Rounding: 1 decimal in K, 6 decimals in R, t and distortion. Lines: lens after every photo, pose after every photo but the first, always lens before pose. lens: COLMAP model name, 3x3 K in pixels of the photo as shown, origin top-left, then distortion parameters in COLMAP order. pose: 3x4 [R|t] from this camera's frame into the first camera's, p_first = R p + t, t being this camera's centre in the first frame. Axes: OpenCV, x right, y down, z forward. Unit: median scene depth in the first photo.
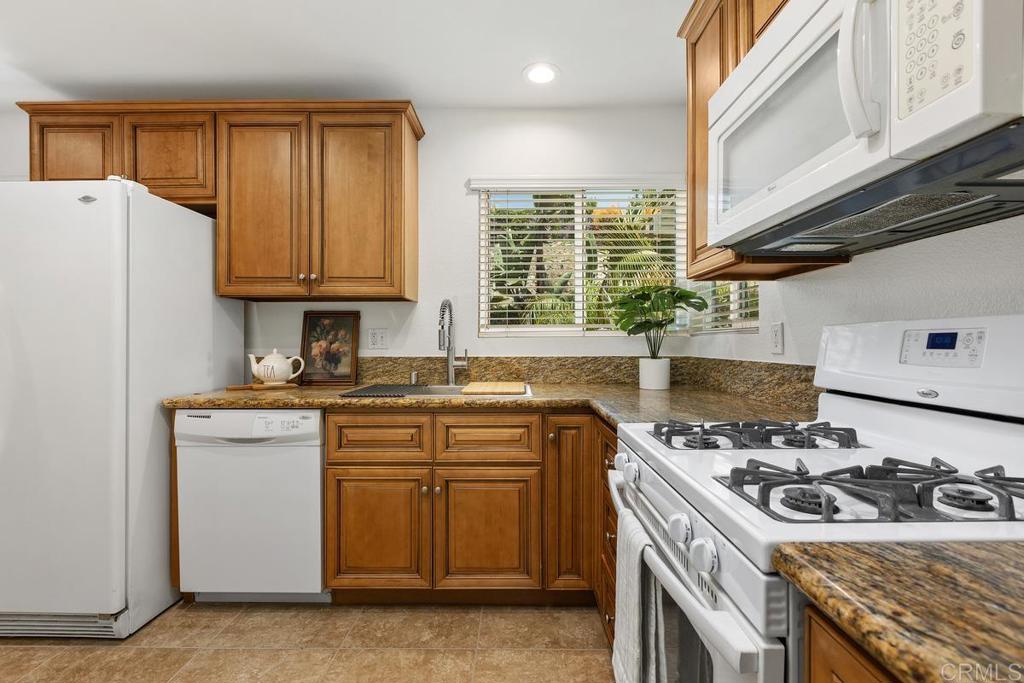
lens RADIAL K [[454.3, 0, 518.4], [0, 454.3, 345.1], [0, 0, 1]] dist [-0.000720, -0.000892]
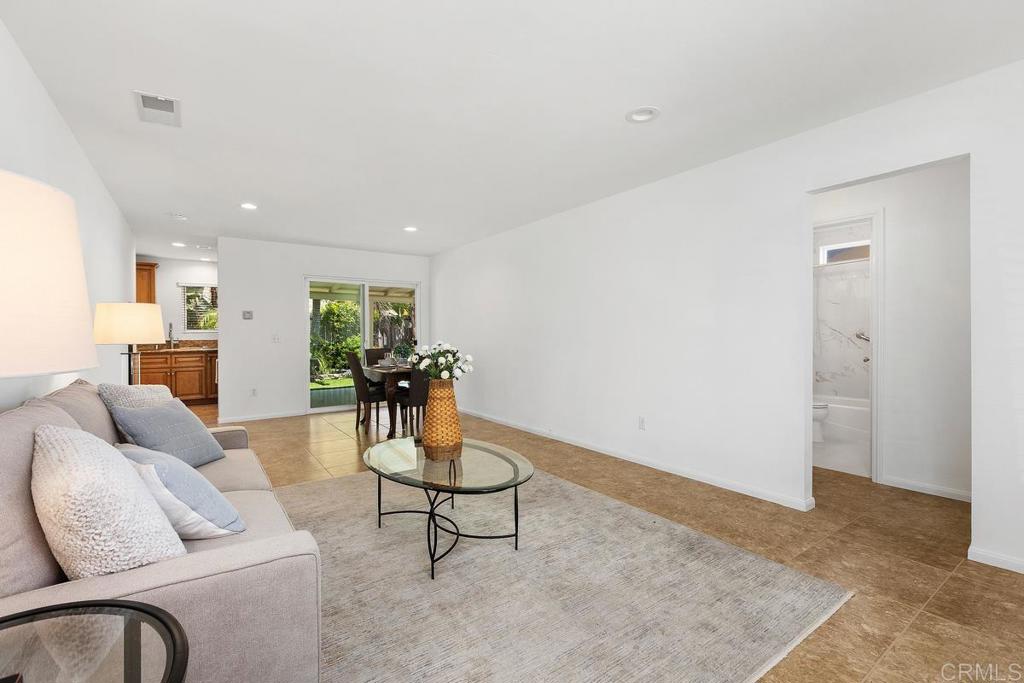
lens RADIAL K [[454.3, 0, 512.8], [0, 454.3, 336.5], [0, 0, 1]] dist [-0.000720, -0.000892]
pose [[0.819881, -0.012679, 0.572394, -0.015496], [0.010040, 0.999919, 0.007768, -0.000462], [-0.572446, -0.000622, 0.819942, -3.733682]]
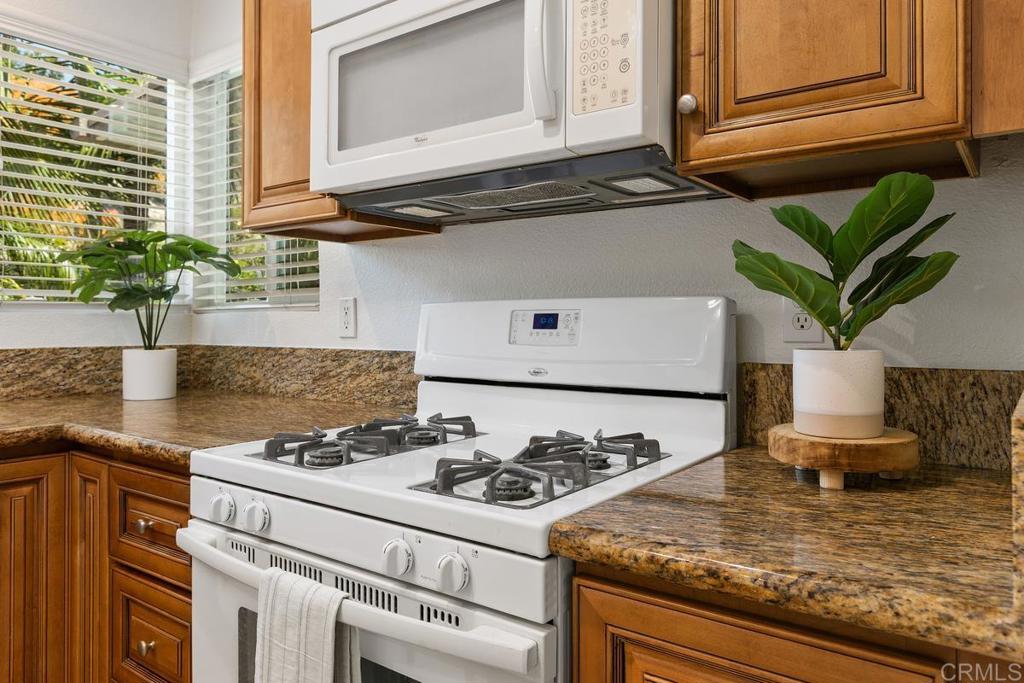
lens RADIAL K [[709.7, 0, 510.6], [0, 709.7, 324.3], [0, 0, 1]] dist [0.004500, 0.003876]
pose [[0.596812, -0.000200, 0.802381, -0.213395], [0.004249, 0.999987, -0.002912, 0.001206], [-0.802370, 0.005147, 0.596805, 0.042985]]
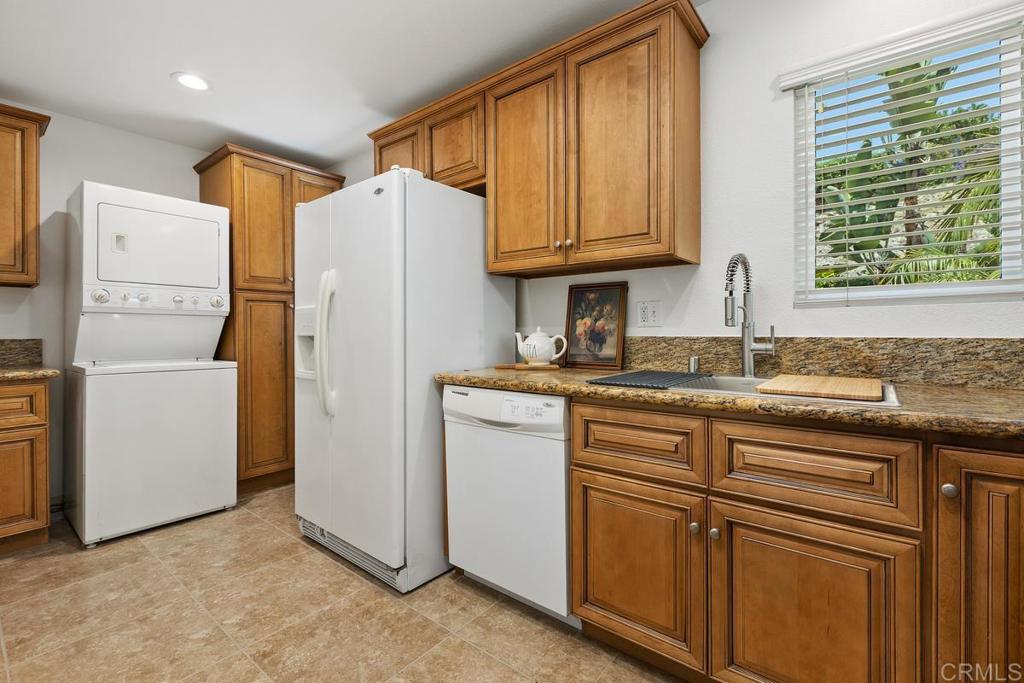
lens RADIAL K [[454.3, 0, 513.3], [0, 454.3, 331.6], [0, 0, 1]] dist [-0.000720, -0.000892]
pose [[0.782157, -0.000520, -0.623081, 0.007379], [0.000966, 0.999999, 0.000378, 0.021855], [0.623080, -0.000897, 0.782158, 0.289260]]
